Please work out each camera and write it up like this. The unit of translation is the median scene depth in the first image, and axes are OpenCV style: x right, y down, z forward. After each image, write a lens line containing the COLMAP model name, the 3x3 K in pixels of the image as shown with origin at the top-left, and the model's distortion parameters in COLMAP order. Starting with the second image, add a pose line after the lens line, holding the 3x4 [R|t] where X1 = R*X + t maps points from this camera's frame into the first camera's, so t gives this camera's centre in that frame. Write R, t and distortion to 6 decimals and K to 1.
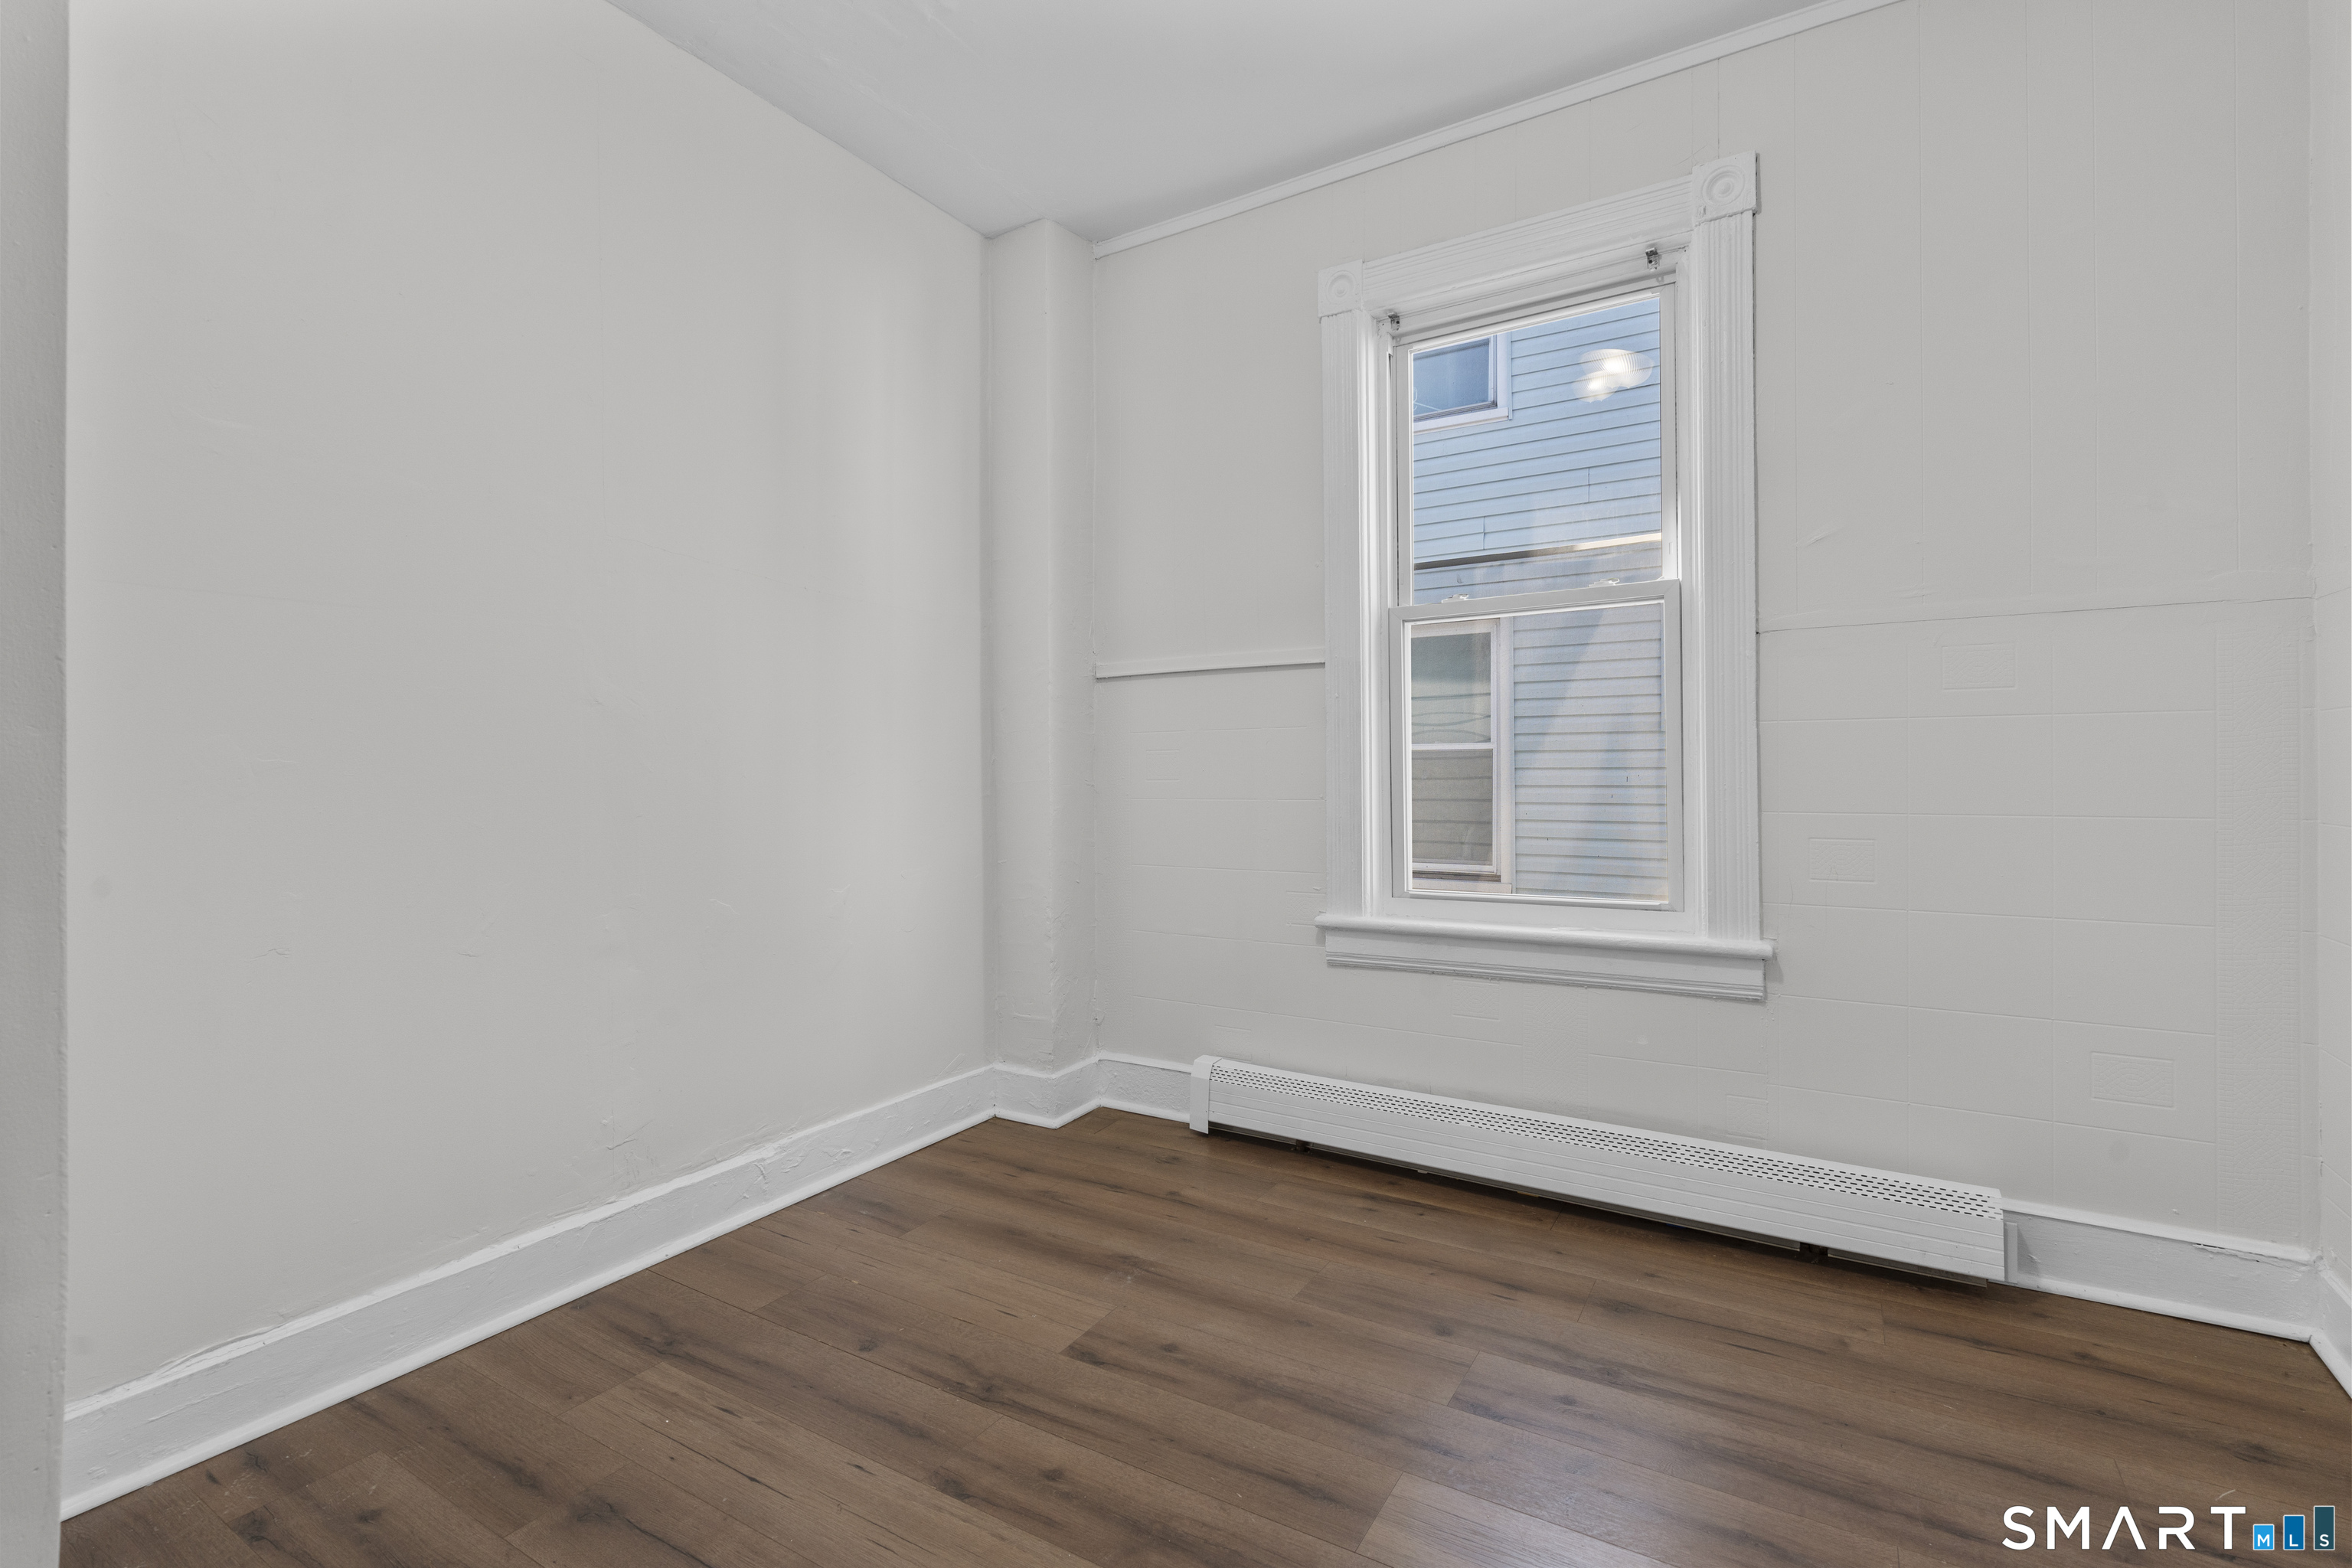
lens RADIAL K [[1062.2, 0, 1176.1], [0, 1062.2, 776.5], [0, 0, 1]] dist [-0.005832, 0.004470]
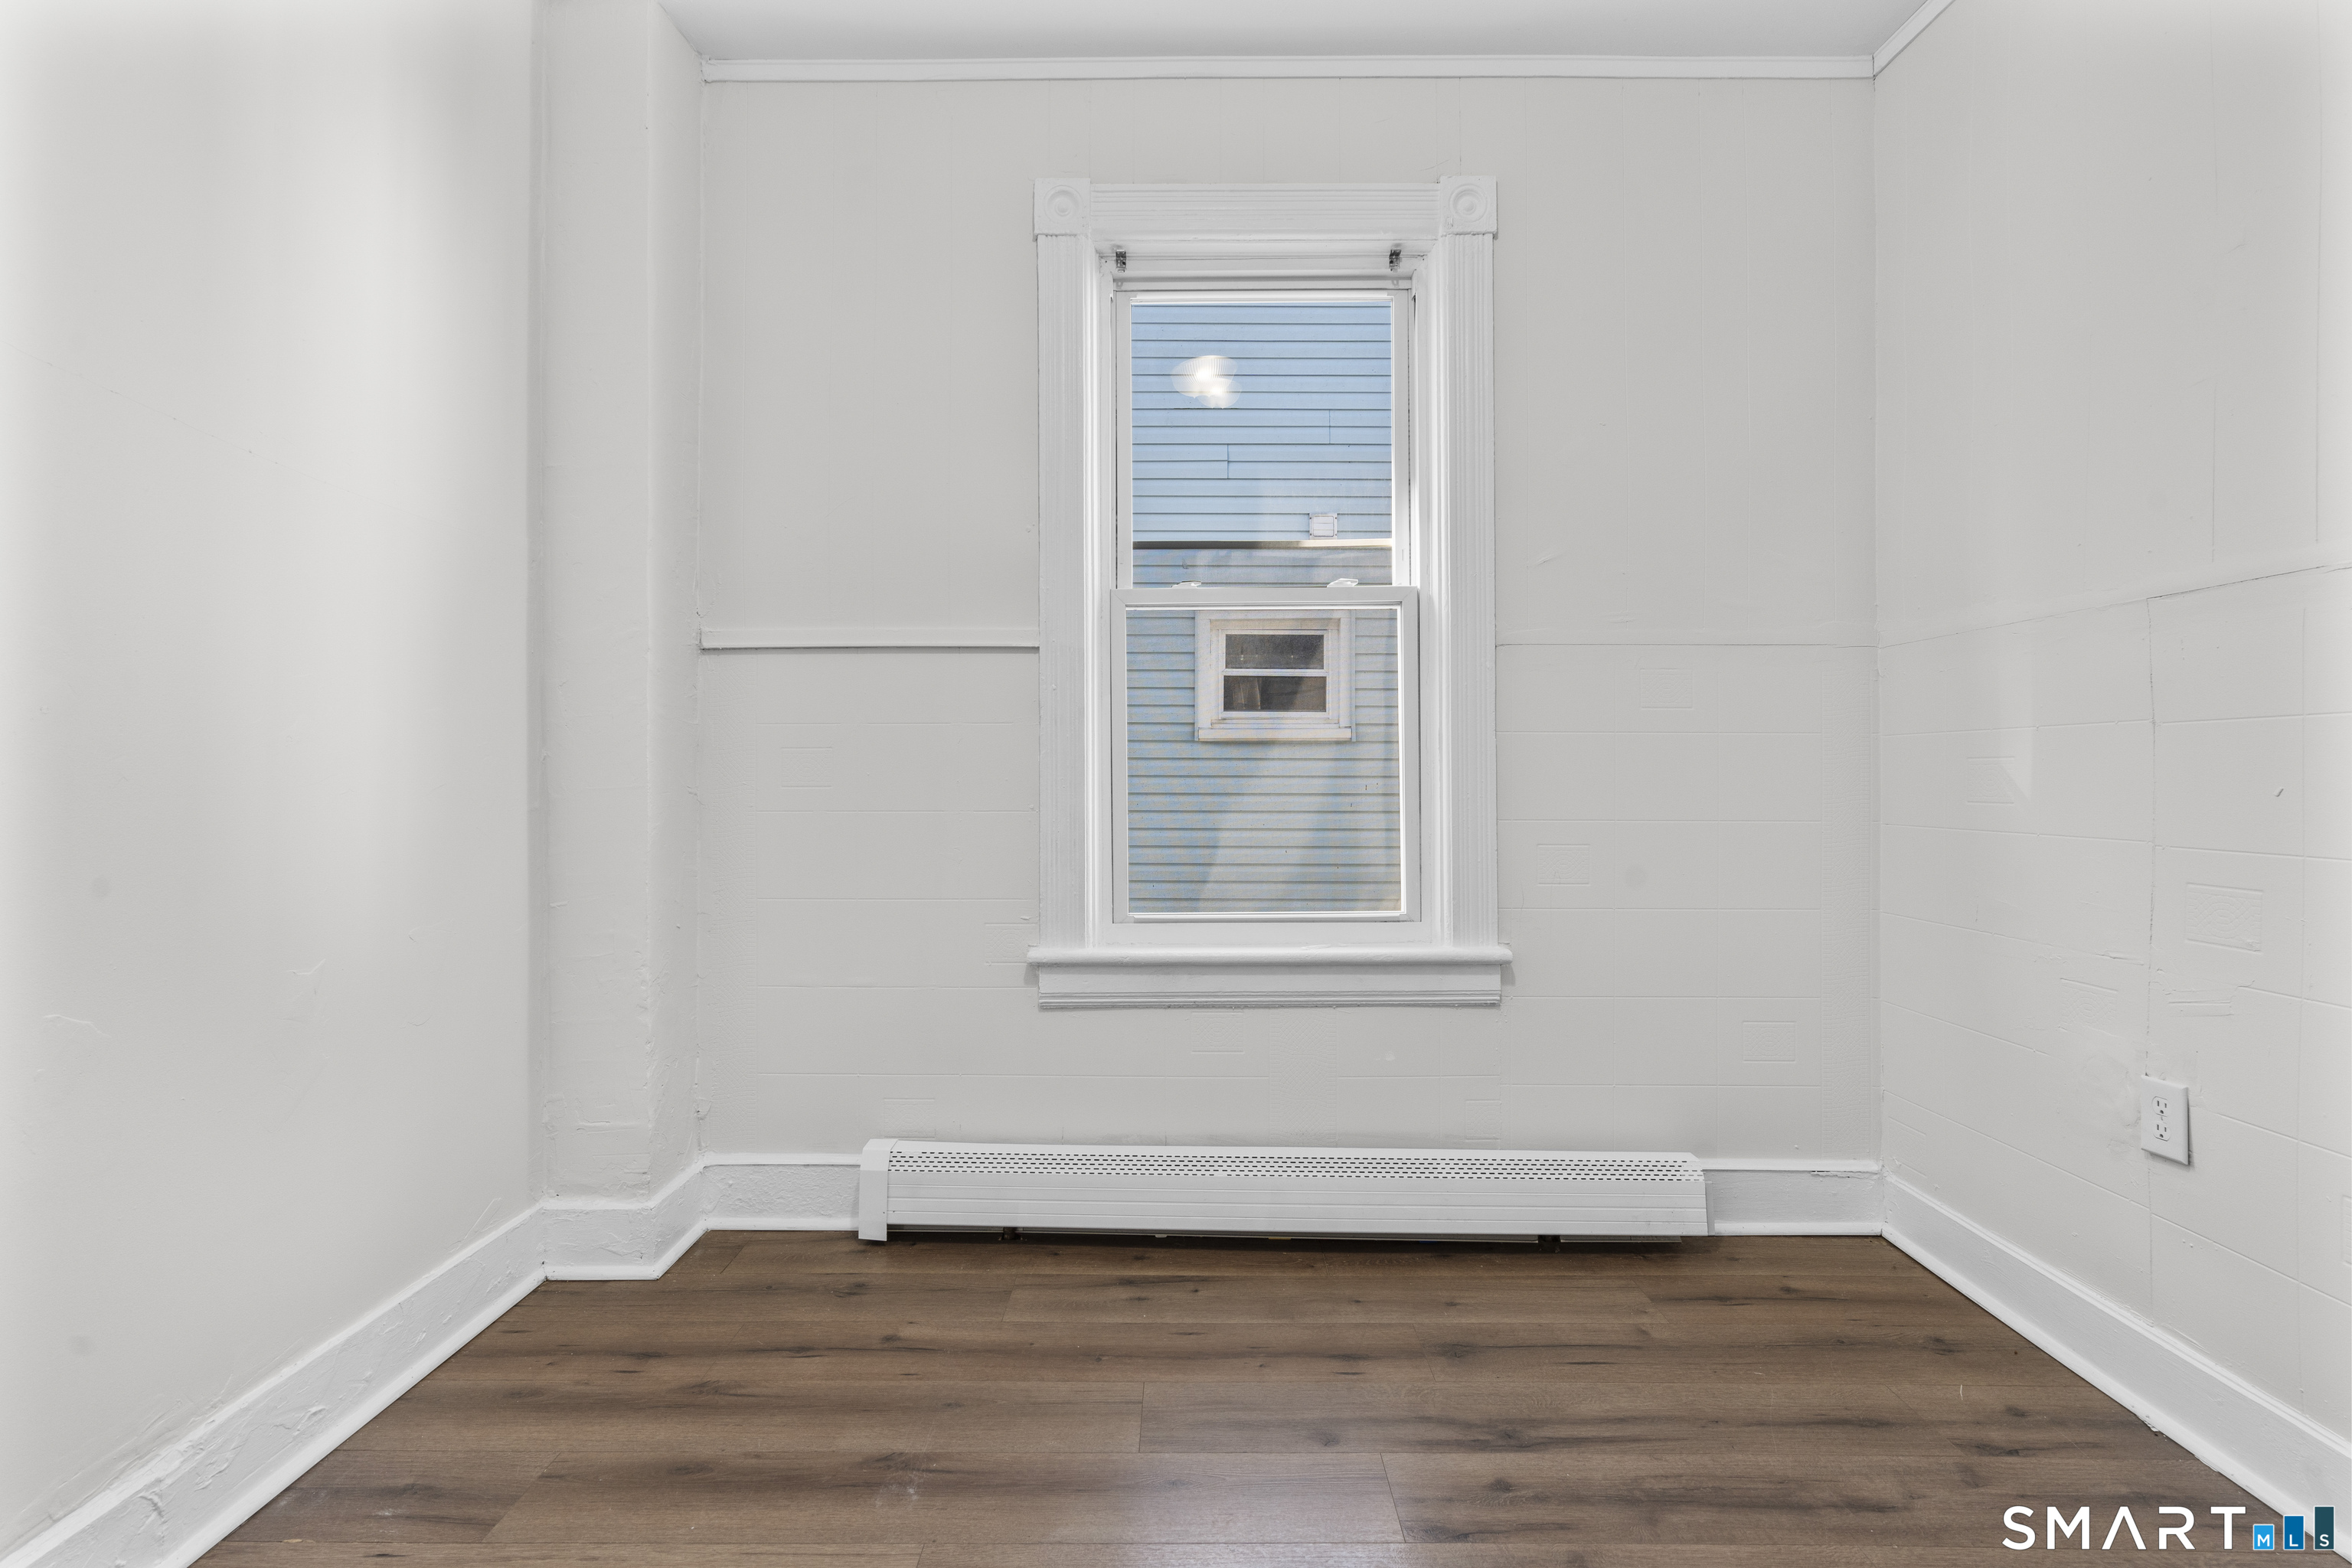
lens RADIAL K [[1062.2, 0, 1176.1], [0, 1062.2, 776.5], [0, 0, 1]] dist [-0.005832, 0.004470]
pose [[0.854407, 0.008095, 0.519541, -0.222533], [-0.005092, 0.999961, -0.007207, 0.000135], [-0.519579, 0.003513, 0.854415, 0.253809]]
